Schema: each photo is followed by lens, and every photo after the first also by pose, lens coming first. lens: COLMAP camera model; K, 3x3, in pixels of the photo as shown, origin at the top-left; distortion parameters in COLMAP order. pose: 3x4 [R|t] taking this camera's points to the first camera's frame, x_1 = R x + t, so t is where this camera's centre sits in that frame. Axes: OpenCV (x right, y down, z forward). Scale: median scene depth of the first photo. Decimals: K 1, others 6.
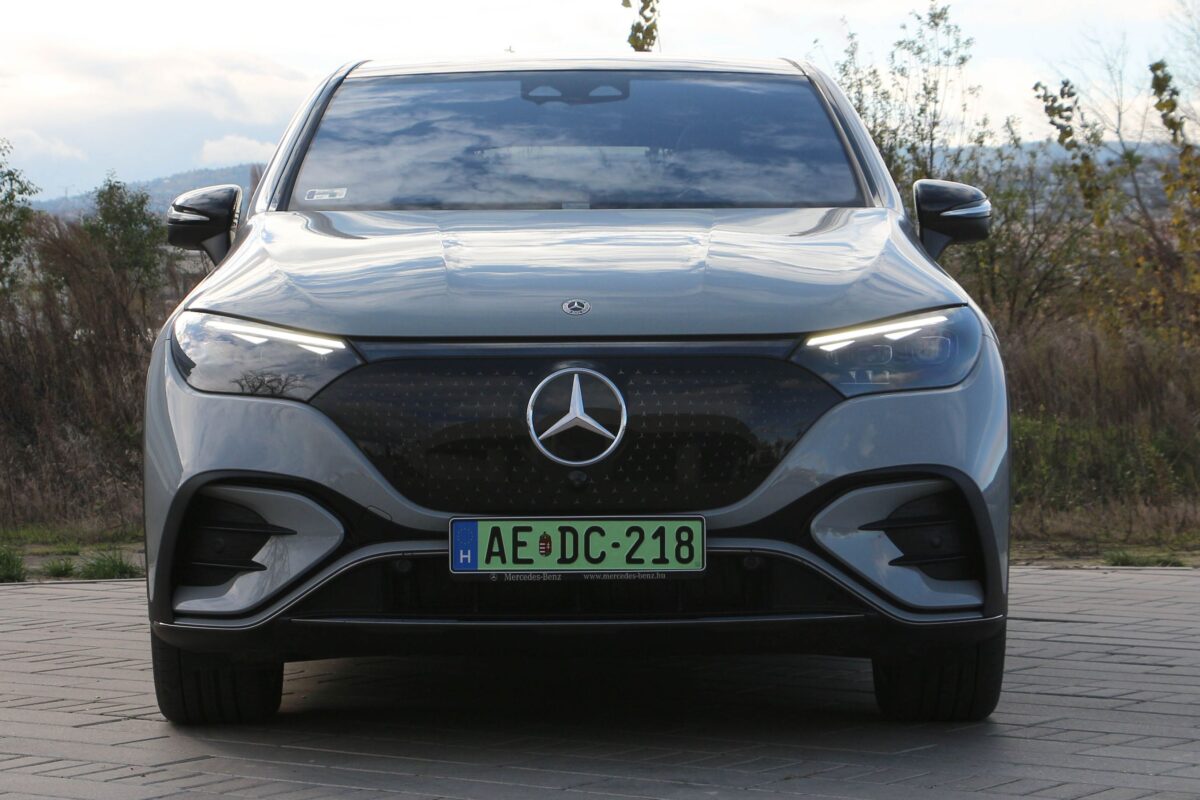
lens RADIAL K [[3288.5, 0, 600.0], [0, 3288.5, 400.0], [0, 0, 1]] dist [0.440878, -0.014230]
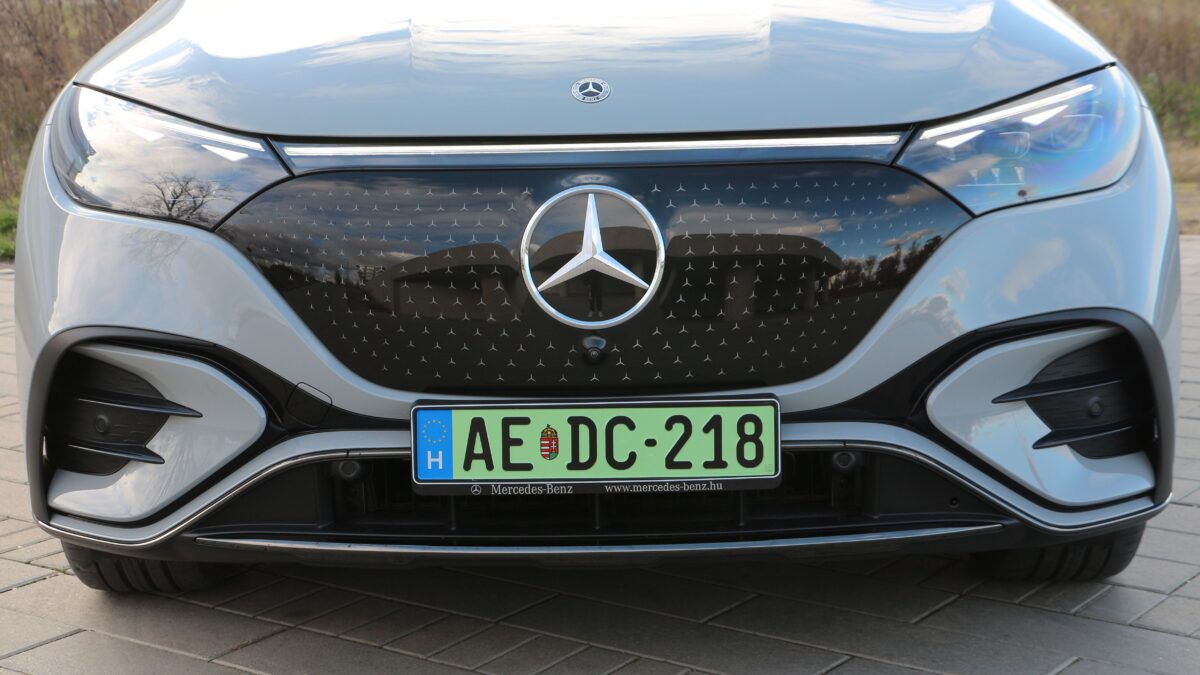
lens RADIAL K [[2221.7, 0, 600.0], [0, 2221.7, 337.5], [0, 0, 1]] dist [0.022698, -0.001286]
pose [[0.999817, -0.008319, -0.017200, 0.002326], [0.010811, 0.988576, 0.150335, -0.048304], [0.015753, -0.150493, 0.988486, 0.538124]]
